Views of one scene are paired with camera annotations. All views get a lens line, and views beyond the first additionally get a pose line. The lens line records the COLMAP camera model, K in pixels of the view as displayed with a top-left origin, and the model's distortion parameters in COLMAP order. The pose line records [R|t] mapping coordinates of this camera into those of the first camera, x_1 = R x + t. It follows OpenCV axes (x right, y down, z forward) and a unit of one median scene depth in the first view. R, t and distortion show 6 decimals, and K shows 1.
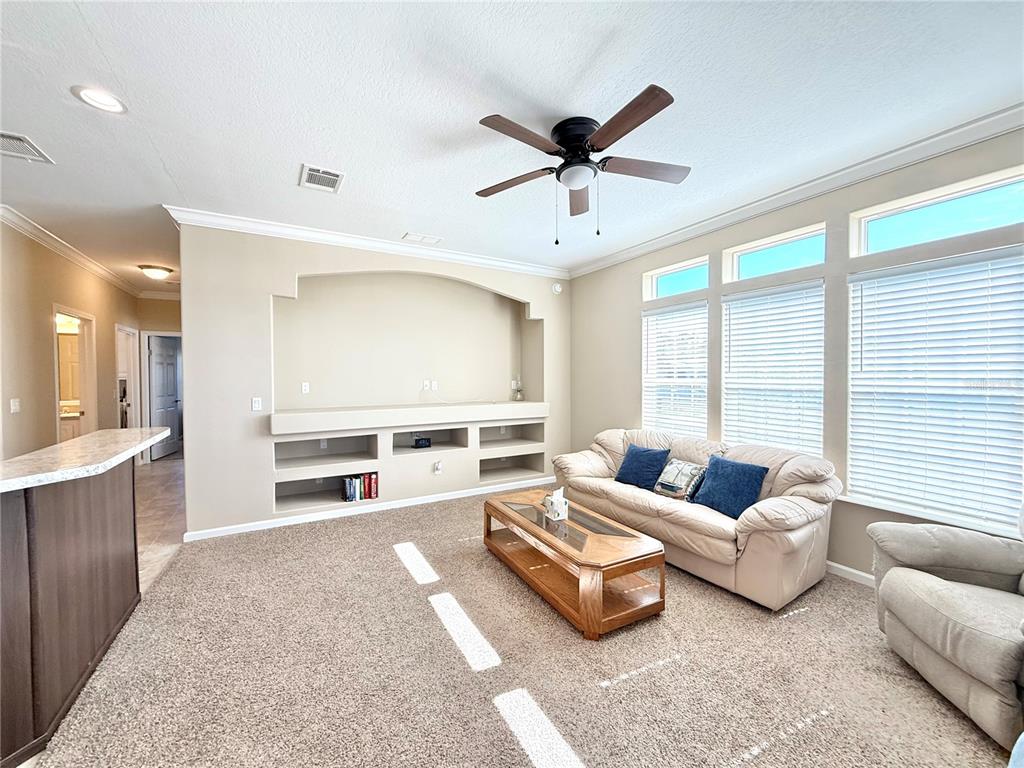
lens RADIAL K [[403.4, 0, 507.9], [0, 403.4, 382.9], [0, 0, 1]] dist [-0.001927, -0.000216]
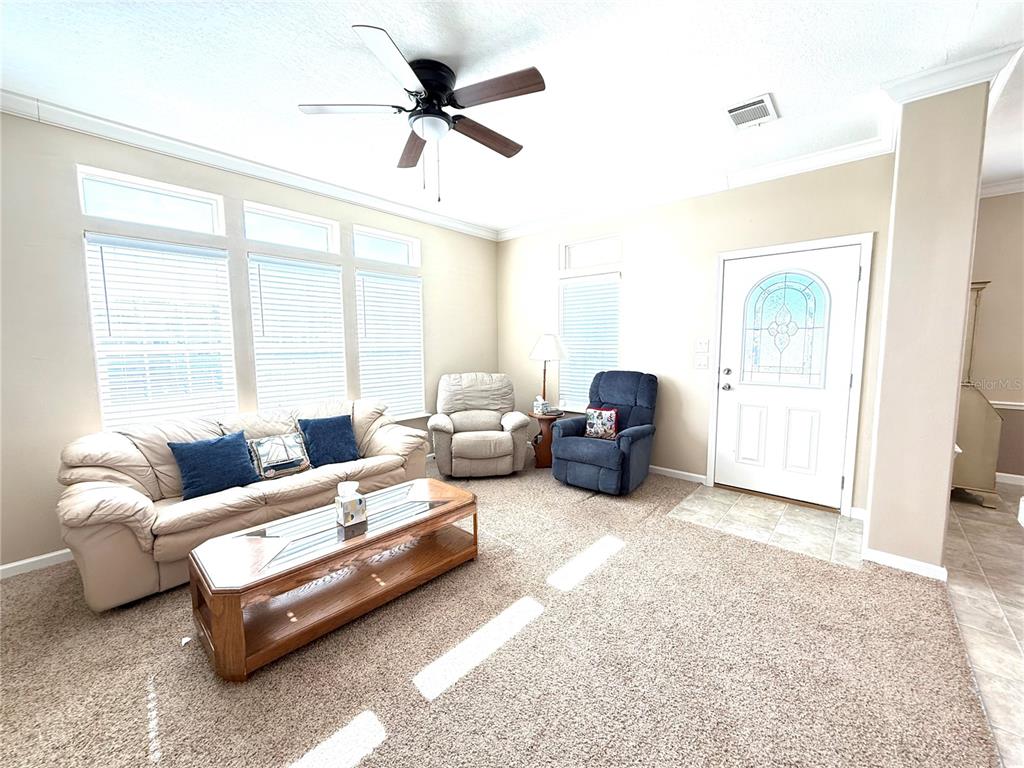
lens RADIAL K [[403.4, 0, 507.9], [0, 403.4, 382.9], [0, 0, 1]] dist [-0.001927, -0.000216]
pose [[-0.326871, -0.086478, 0.941104, -0.602138], [0.024734, 0.994681, 0.099992, 0.000035], [-0.944745, 0.055962, -0.322994, 0.837870]]
